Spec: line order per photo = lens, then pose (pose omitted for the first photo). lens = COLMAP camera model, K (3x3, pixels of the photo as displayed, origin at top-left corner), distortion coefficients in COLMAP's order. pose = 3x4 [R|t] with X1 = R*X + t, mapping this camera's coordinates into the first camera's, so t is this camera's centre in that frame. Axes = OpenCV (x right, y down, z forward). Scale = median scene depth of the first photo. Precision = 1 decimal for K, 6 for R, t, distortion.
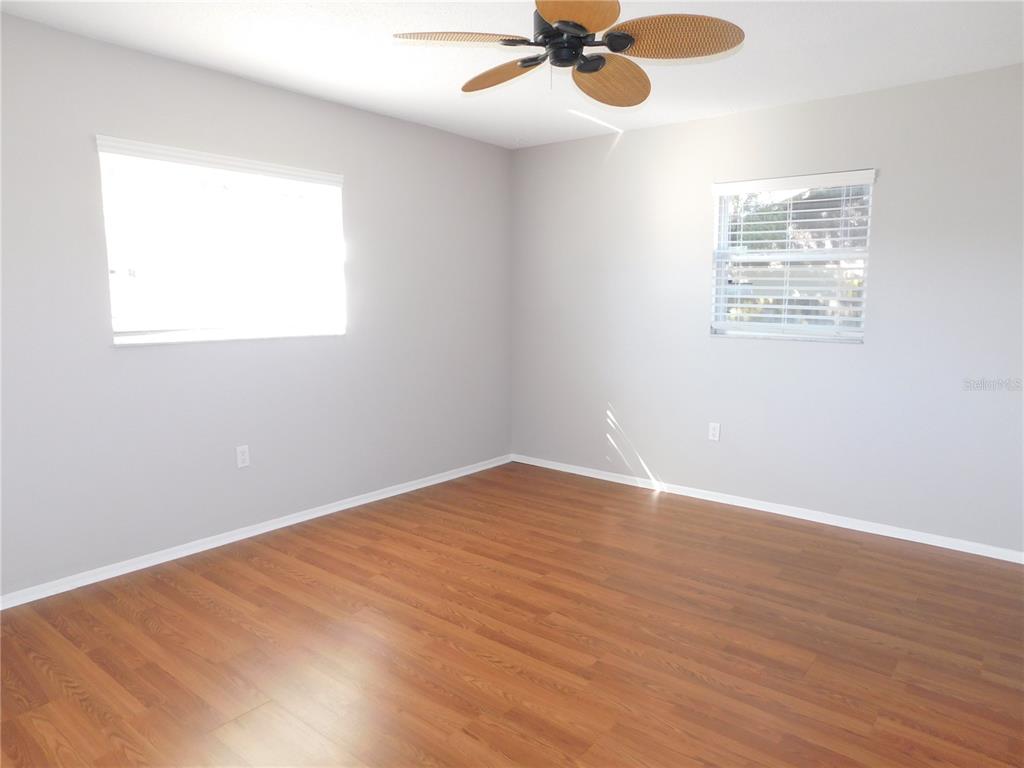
lens RADIAL K [[672.2, 0, 513.2], [0, 672.2, 381.9], [0, 0, 1]] dist [-0.074619, 0.059901]
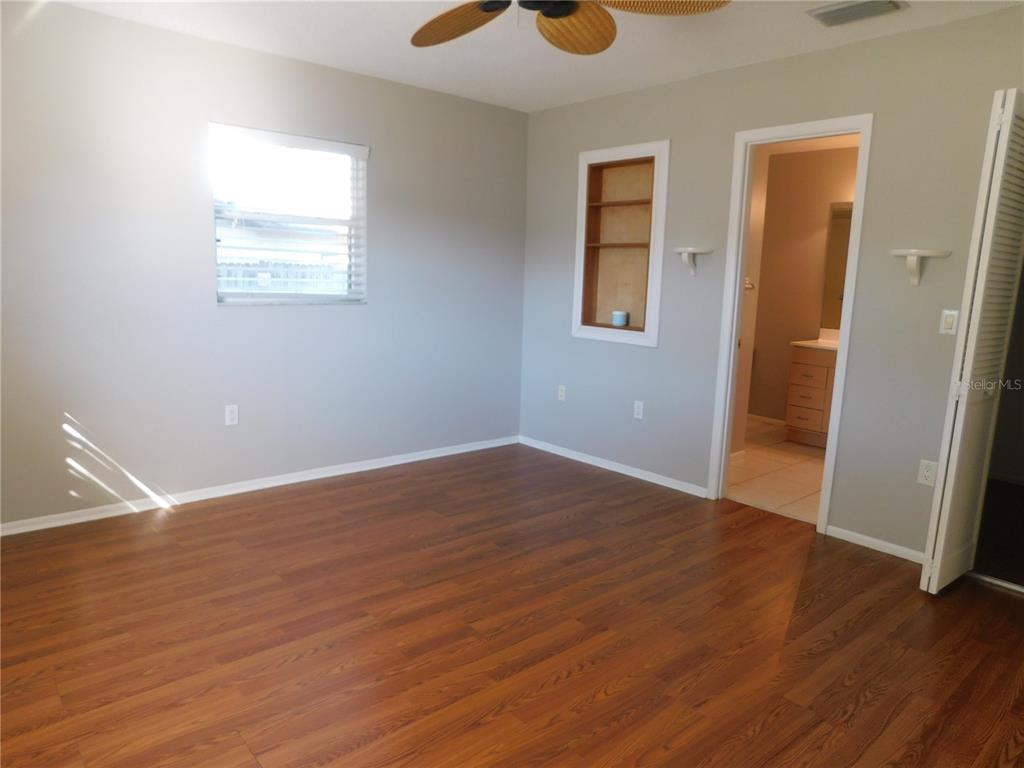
lens RADIAL K [[672.2, 0, 513.2], [0, 672.2, 381.9], [0, 0, 1]] dist [-0.074619, 0.059901]
pose [[0.197171, -0.165727, 0.966260, -0.623276], [0.096671, 0.984091, 0.149059, -0.084207], [-0.975591, 0.064019, 0.210056, 0.627682]]
